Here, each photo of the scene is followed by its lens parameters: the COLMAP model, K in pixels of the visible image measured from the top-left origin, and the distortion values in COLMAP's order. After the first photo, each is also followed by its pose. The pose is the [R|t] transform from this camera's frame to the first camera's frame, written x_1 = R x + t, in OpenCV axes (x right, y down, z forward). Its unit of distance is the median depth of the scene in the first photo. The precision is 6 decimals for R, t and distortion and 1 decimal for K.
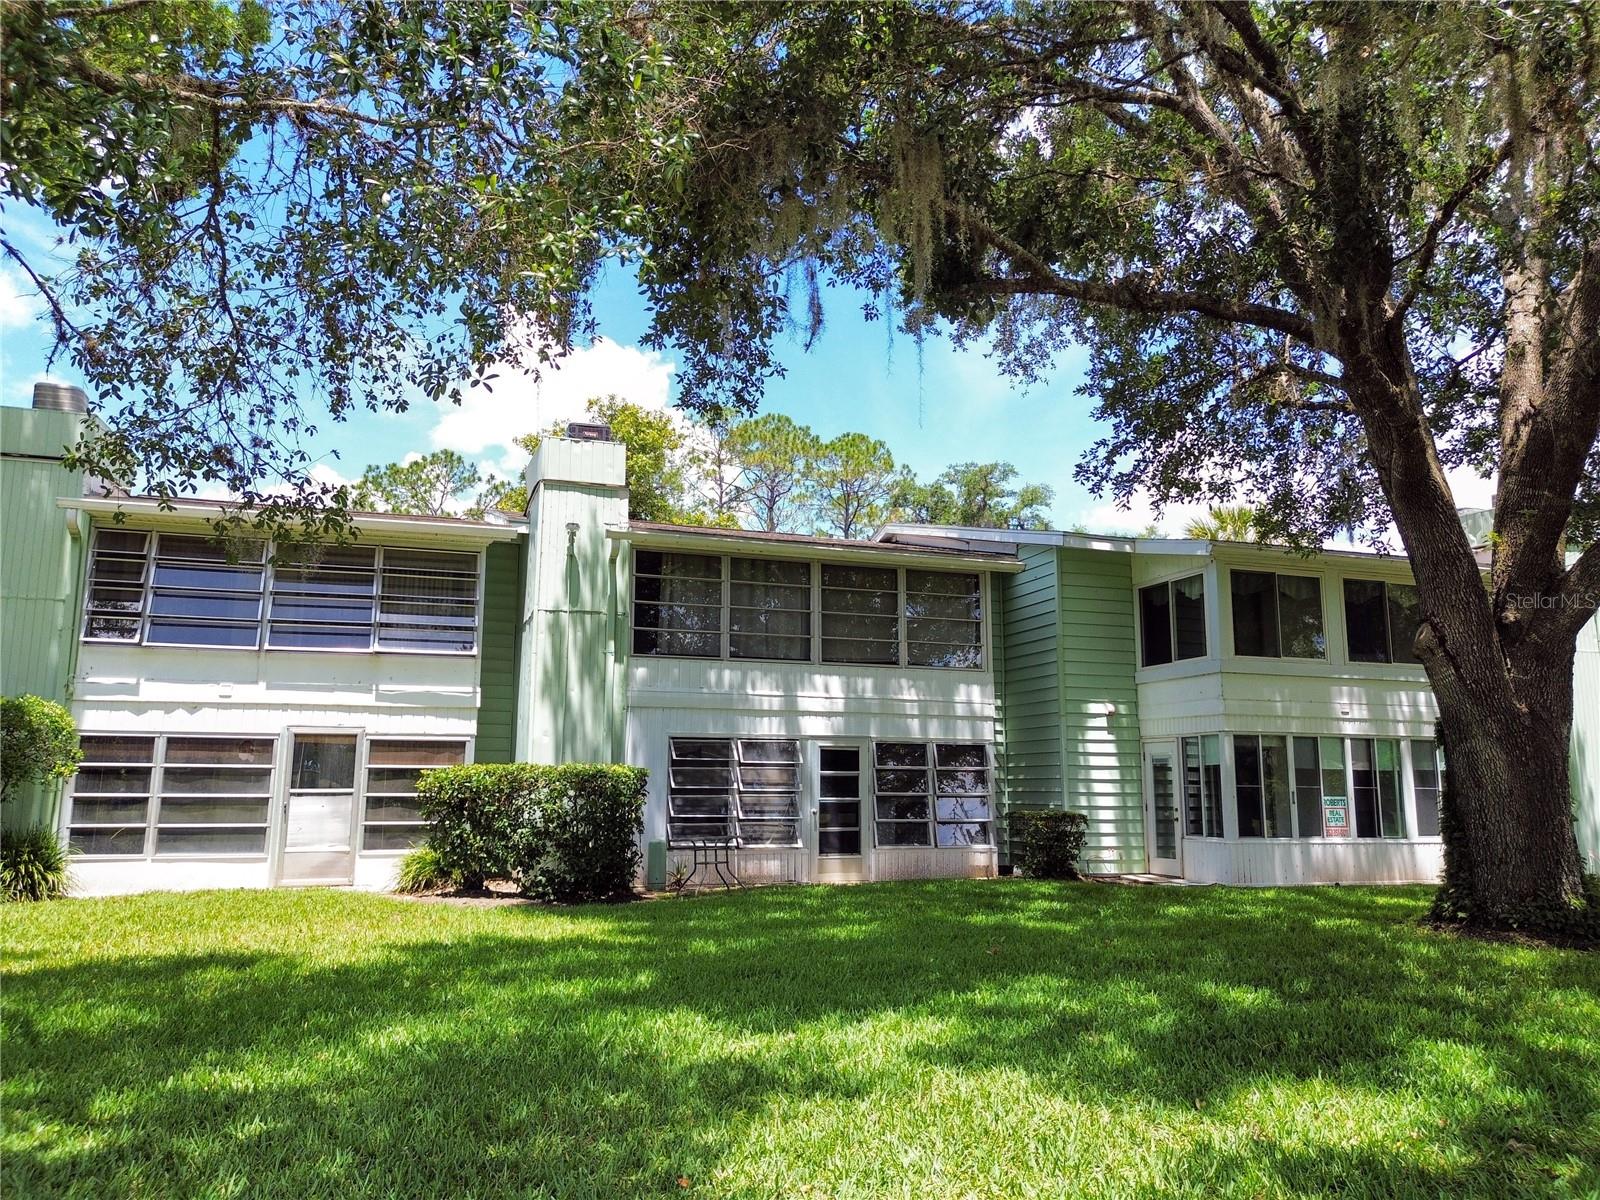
lens RADIAL K [[1180.1, 0, 800.0], [0, 1180.1, 600.0], [0, 0, 1]] dist [0.004303, 0.003436]
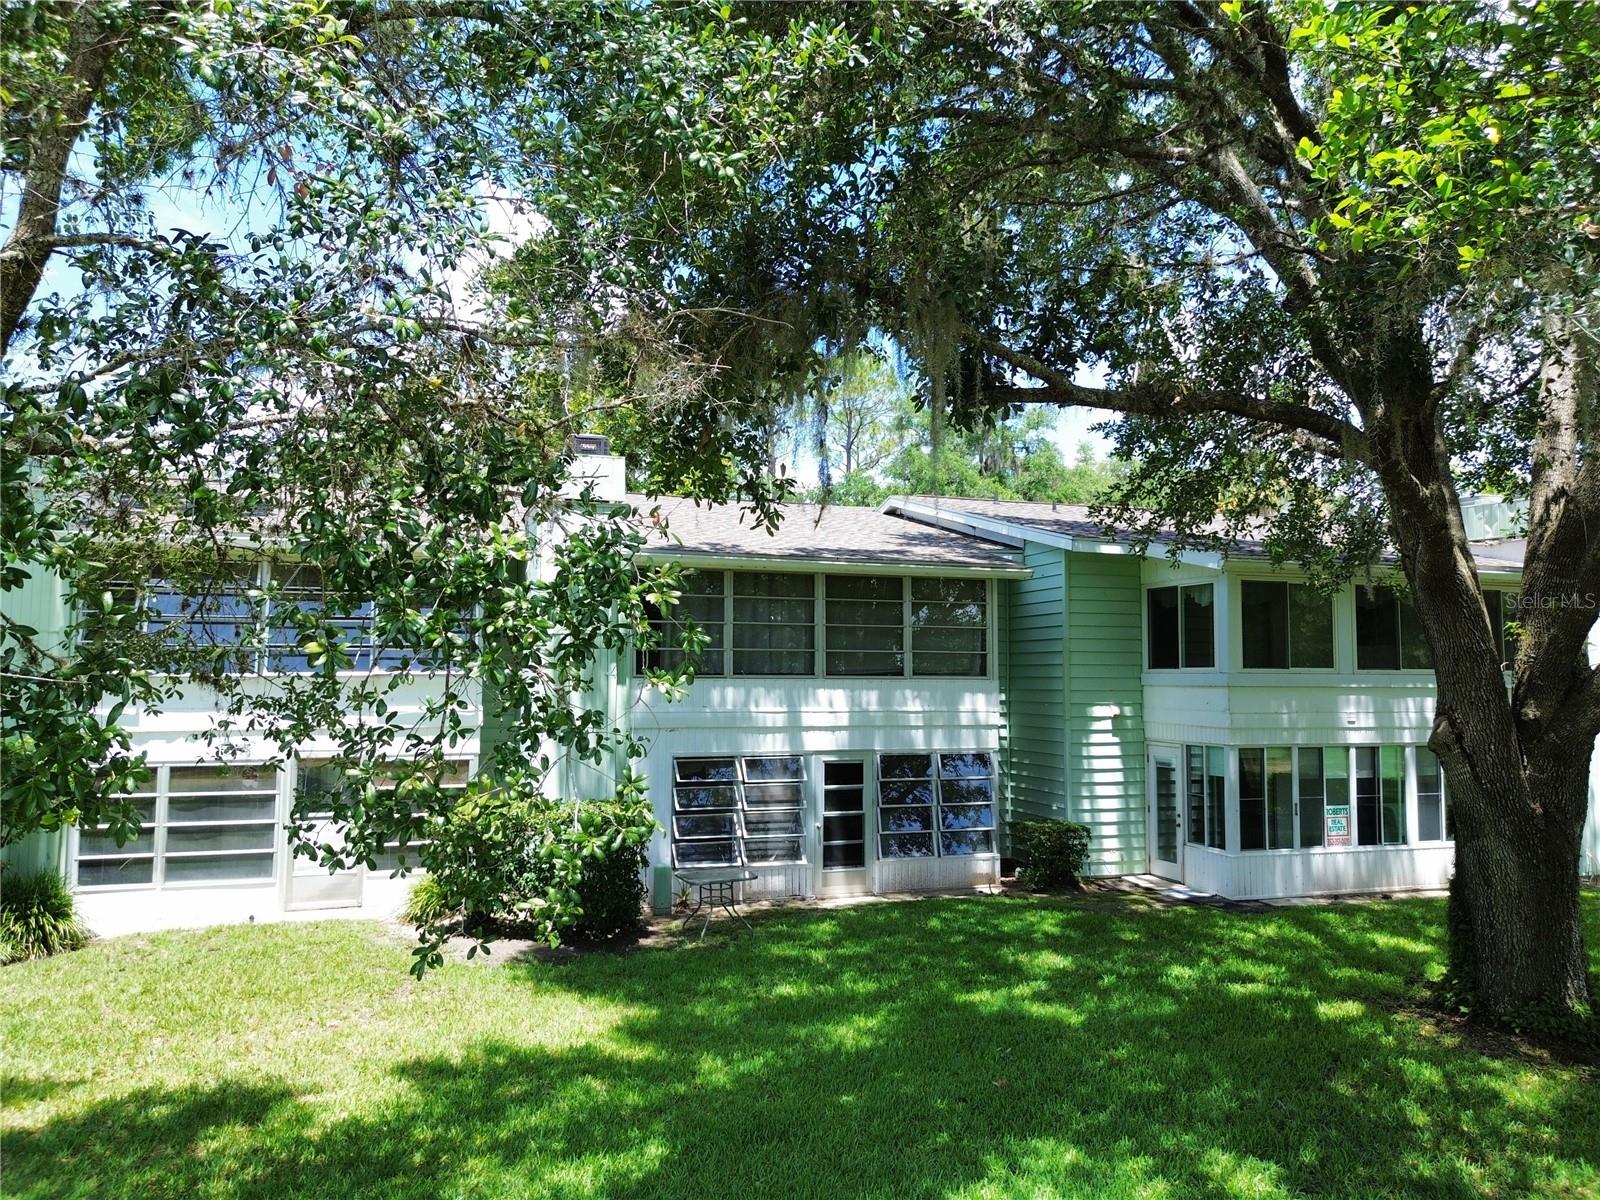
lens RADIAL K [[1180.1, 0, 800.0], [0, 1180.1, 600.0], [0, 0, 1]] dist [0.004303, 0.003436]
pose [[1.000000, -0.000688, -0.000519, -0.002893], [0.000736, 0.995083, 0.099038, -0.108617], [0.000449, -0.099039, 0.995083, 0.019518]]
